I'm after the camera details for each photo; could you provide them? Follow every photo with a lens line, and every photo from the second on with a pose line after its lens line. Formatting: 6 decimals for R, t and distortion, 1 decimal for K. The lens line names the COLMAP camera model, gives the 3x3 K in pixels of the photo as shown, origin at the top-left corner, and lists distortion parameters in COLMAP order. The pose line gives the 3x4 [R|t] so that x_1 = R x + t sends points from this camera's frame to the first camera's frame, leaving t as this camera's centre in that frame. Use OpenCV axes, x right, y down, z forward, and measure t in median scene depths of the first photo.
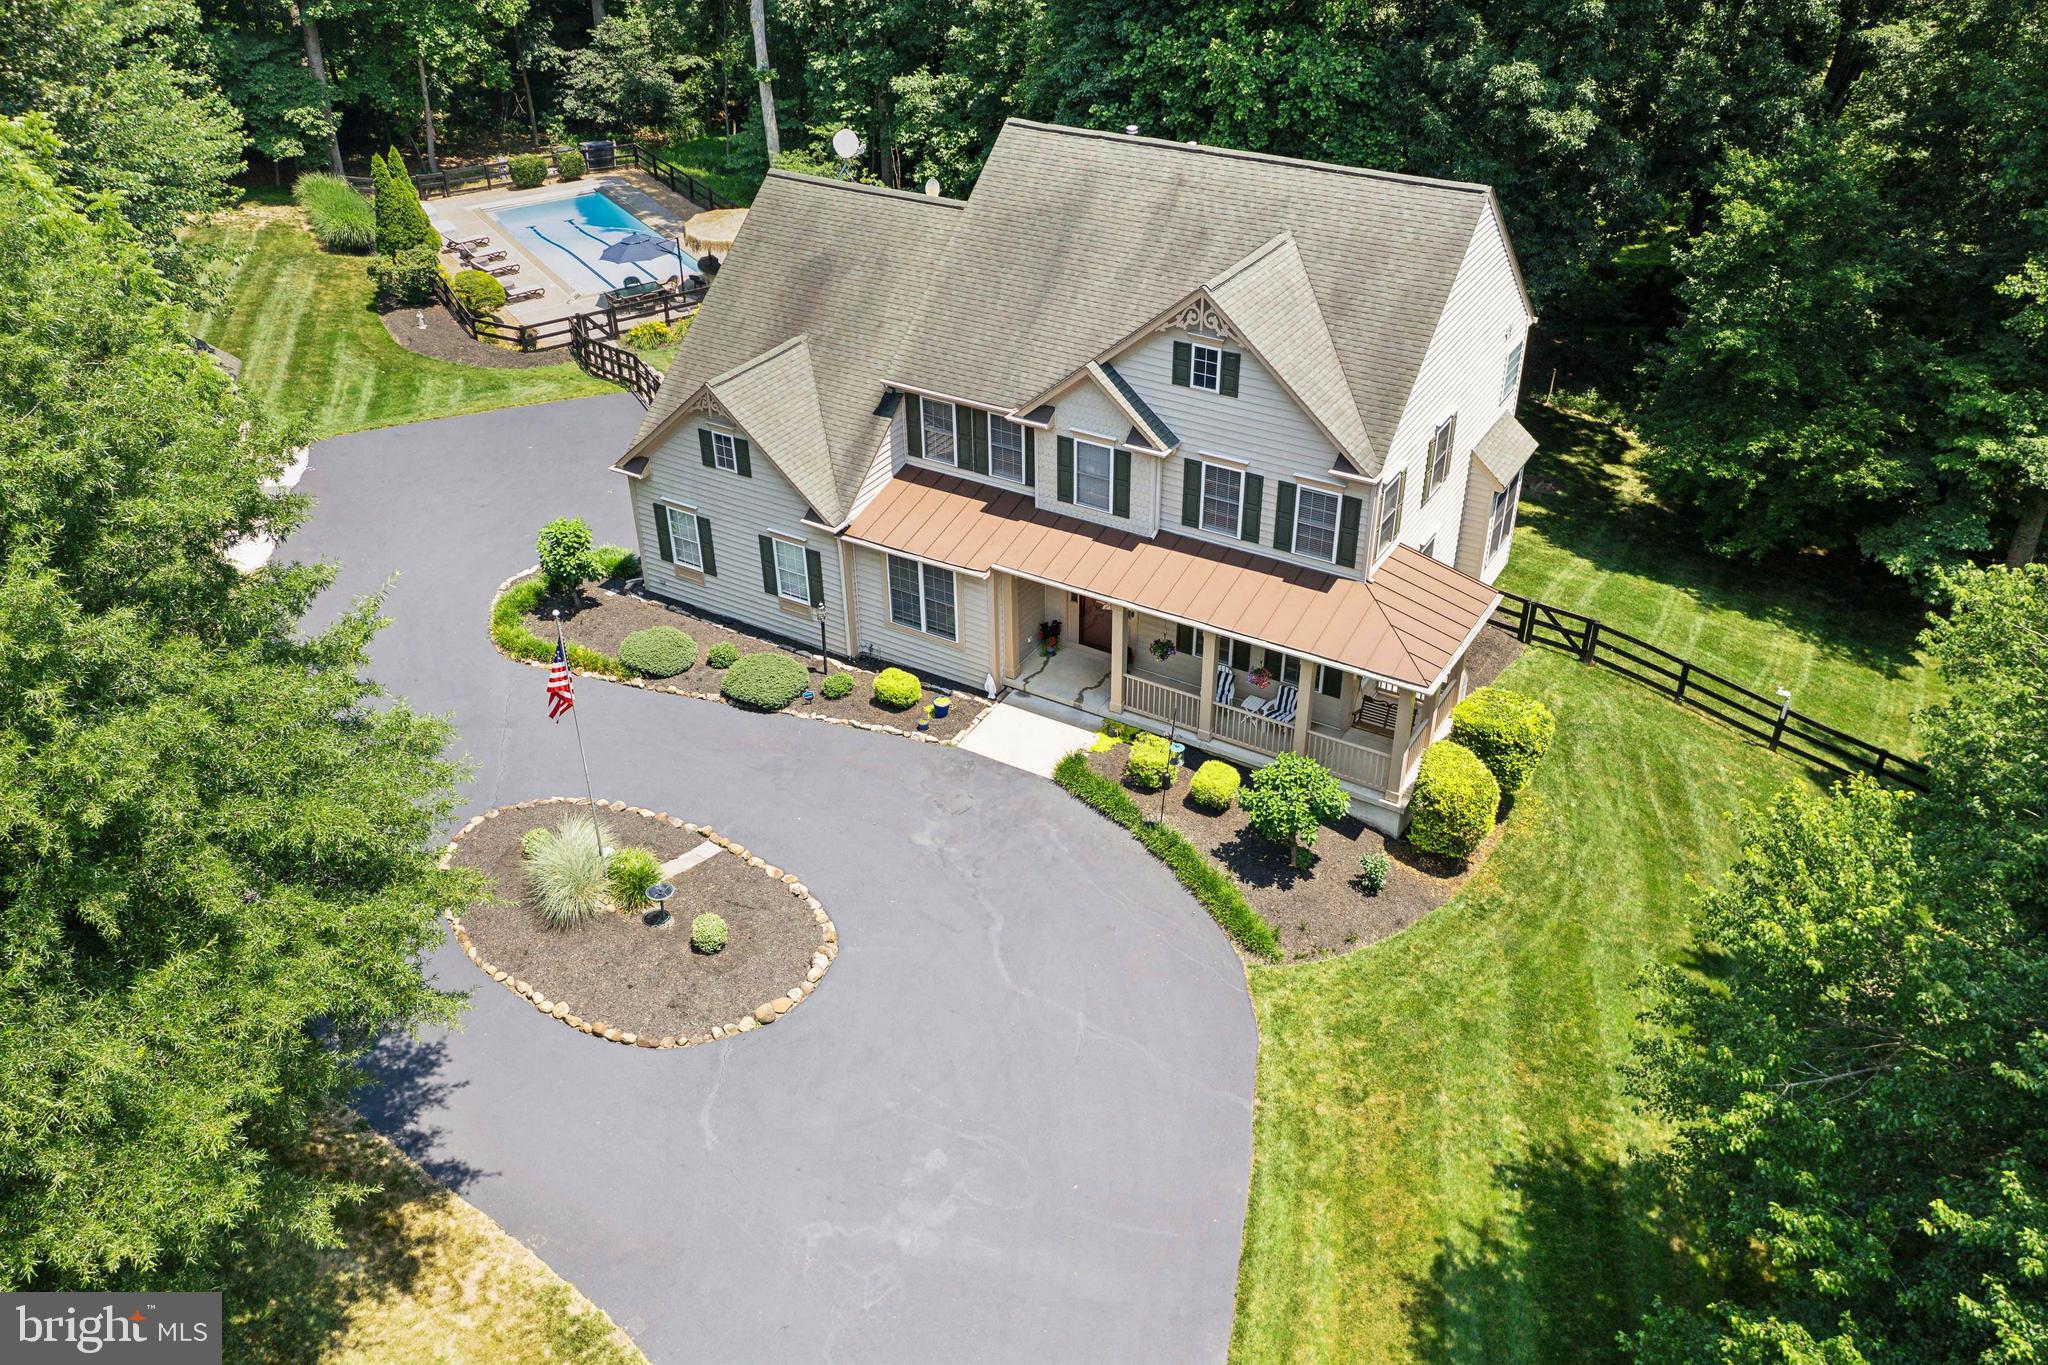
lens RADIAL K [[1656.8, 0, 1024.0], [0, 1656.8, 682.5], [0, 0, 1]] dist [-0.015975, 0.000380]
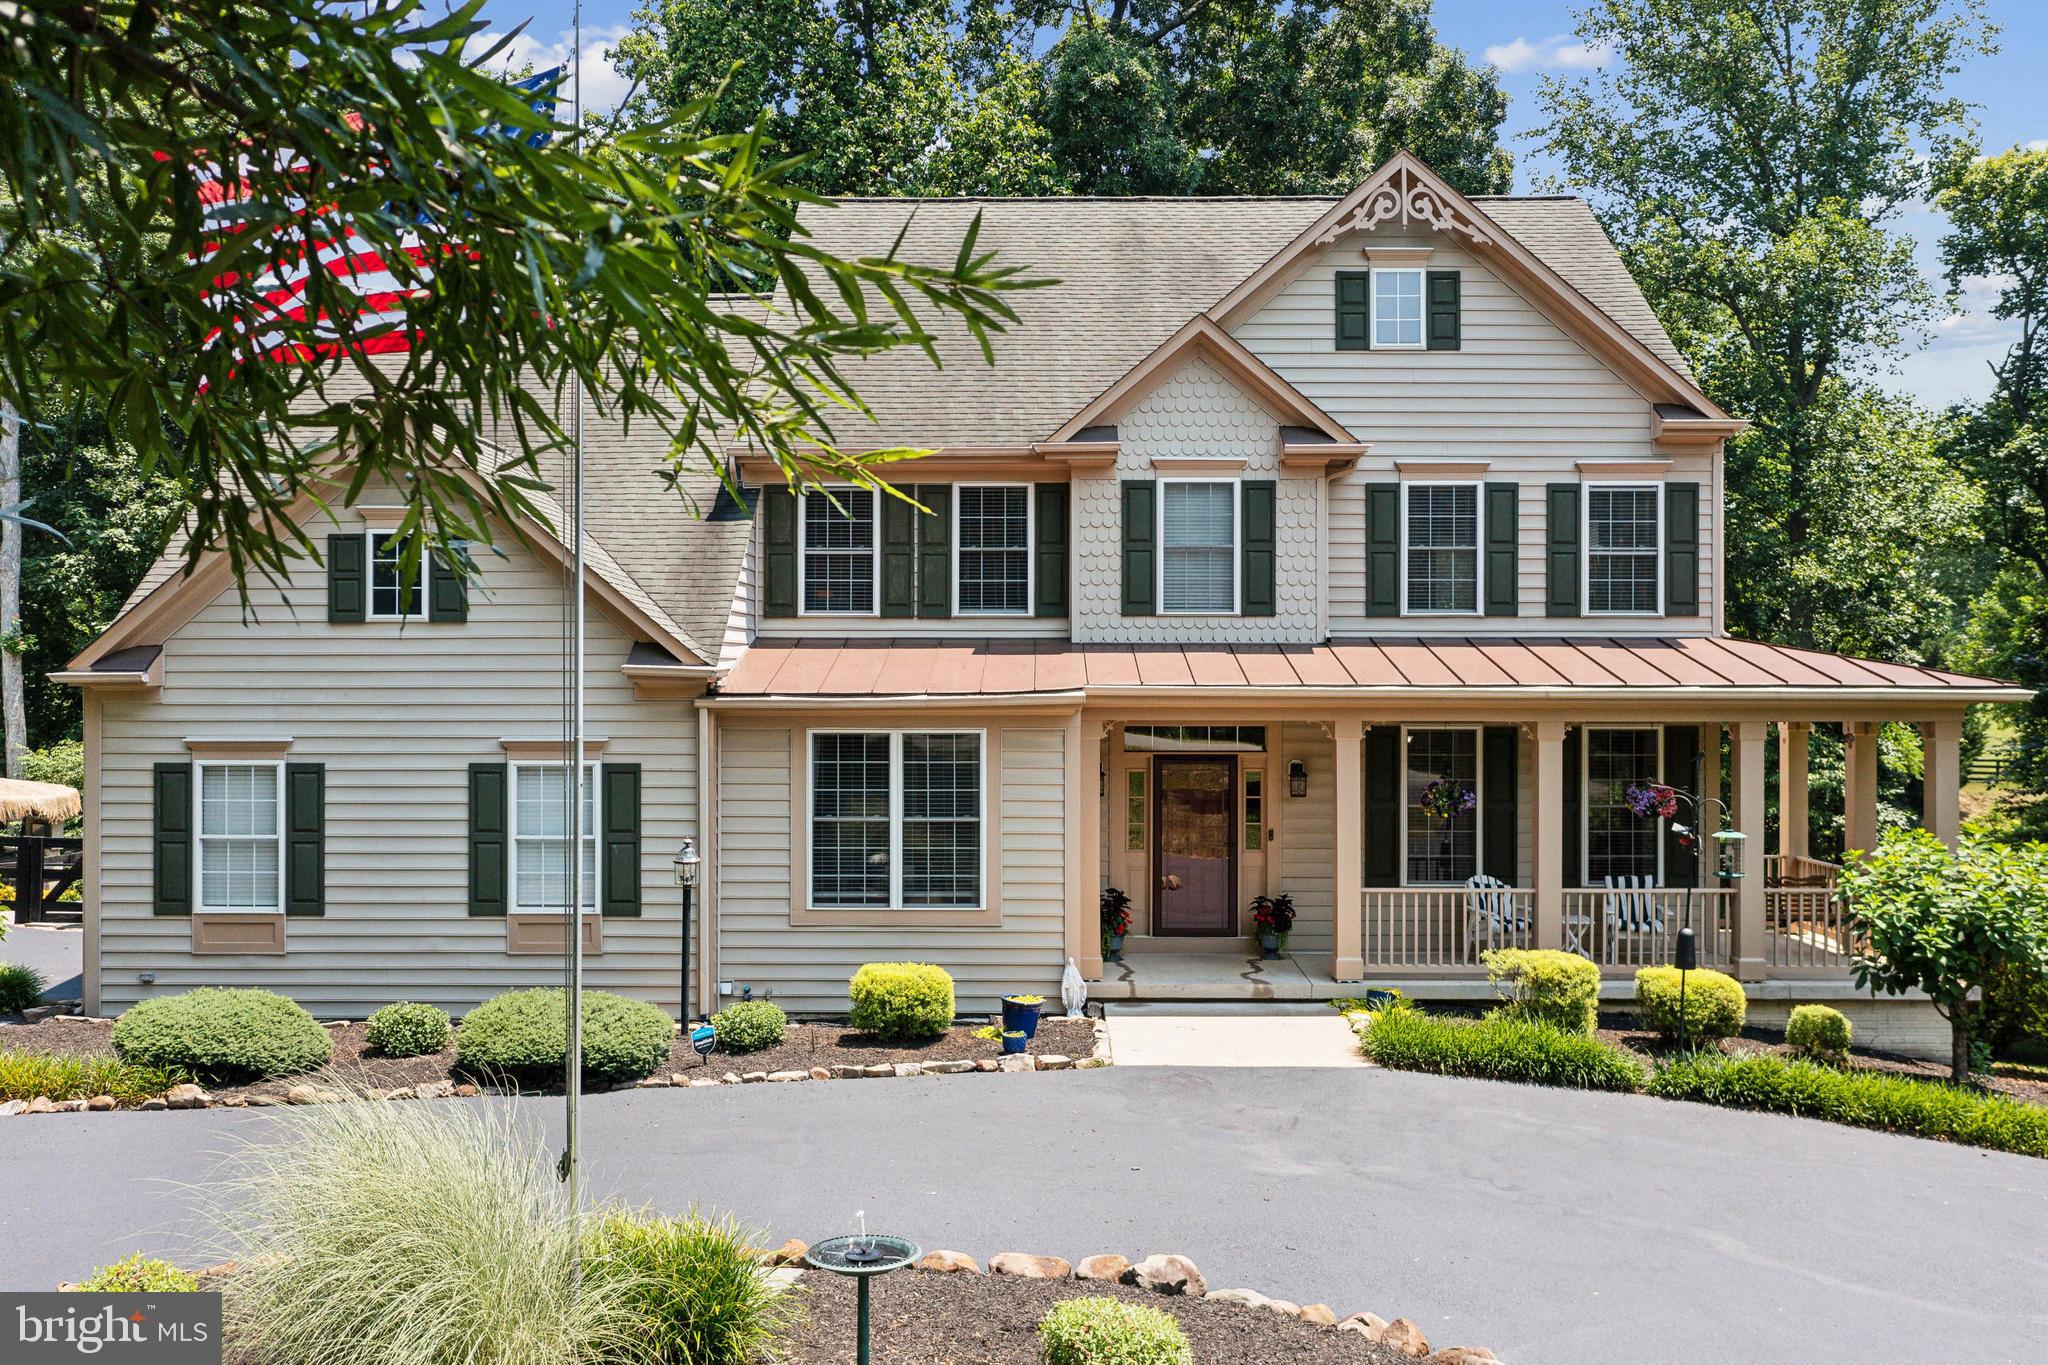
lens RADIAL K [[1656.8, 0, 1024.0], [0, 1656.8, 682.5], [0, 0, 1]] dist [-0.015975, 0.000380]
pose [[0.861793, 0.014207, 0.507062, -0.261948], [0.265318, 0.839349, -0.474447, 0.143168], [-0.432342, 0.543407, 0.719575, 0.621738]]
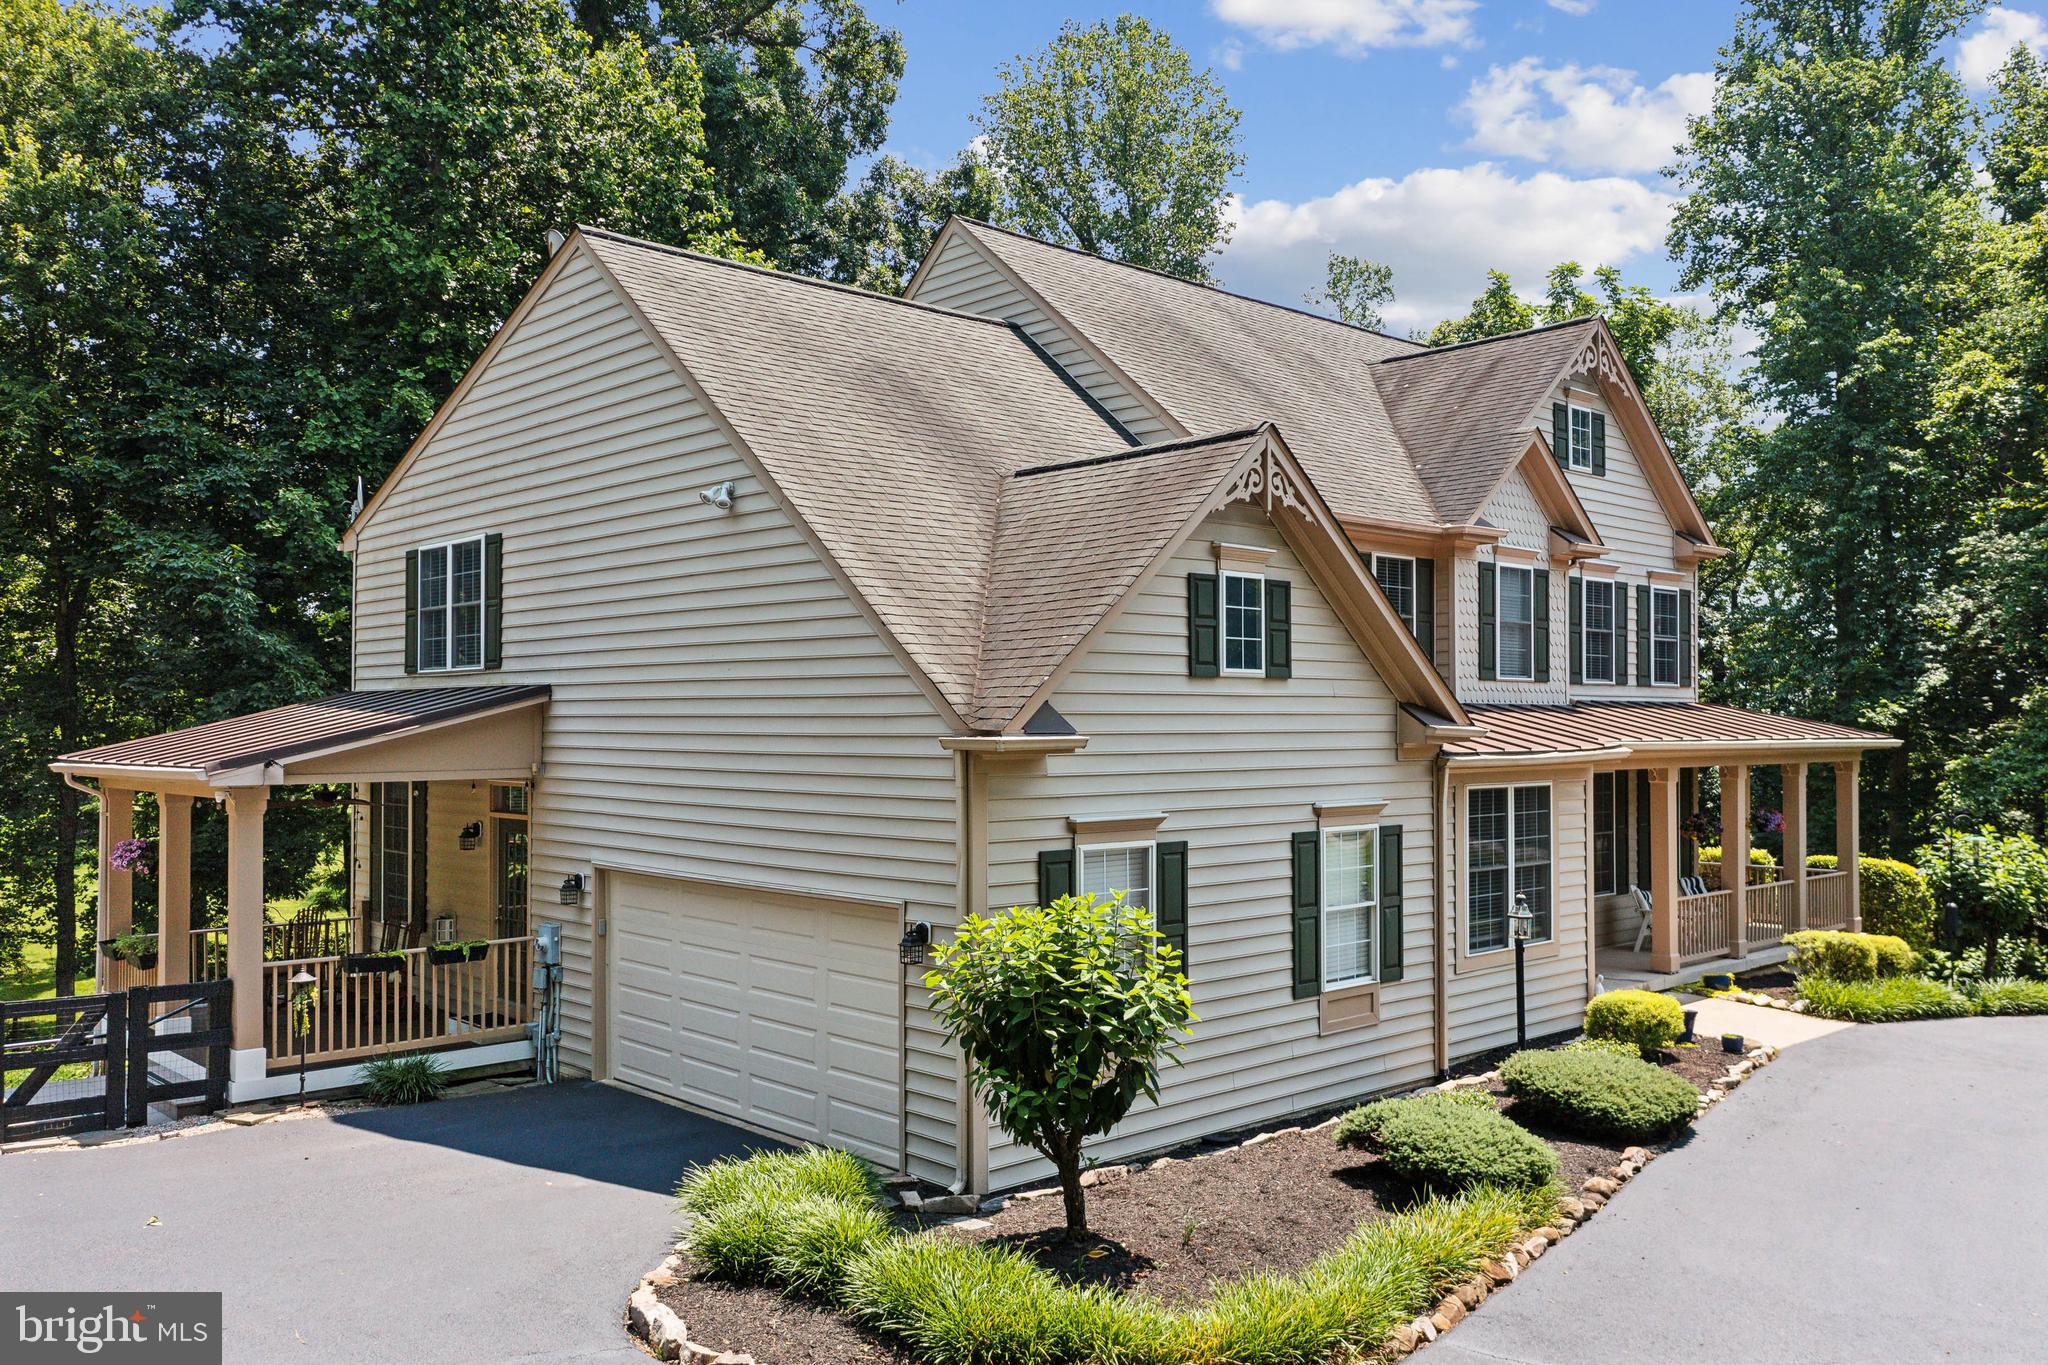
lens RADIAL K [[1656.8, 0, 1024.0], [0, 1656.8, 682.5], [0, 0, 1]] dist [-0.015975, 0.000380]
pose [[0.275059, 0.037412, 0.960699, -0.579812], [0.520386, 0.834423, -0.181487, -0.082940], [-0.808419, 0.549854, 0.210047, 0.969295]]
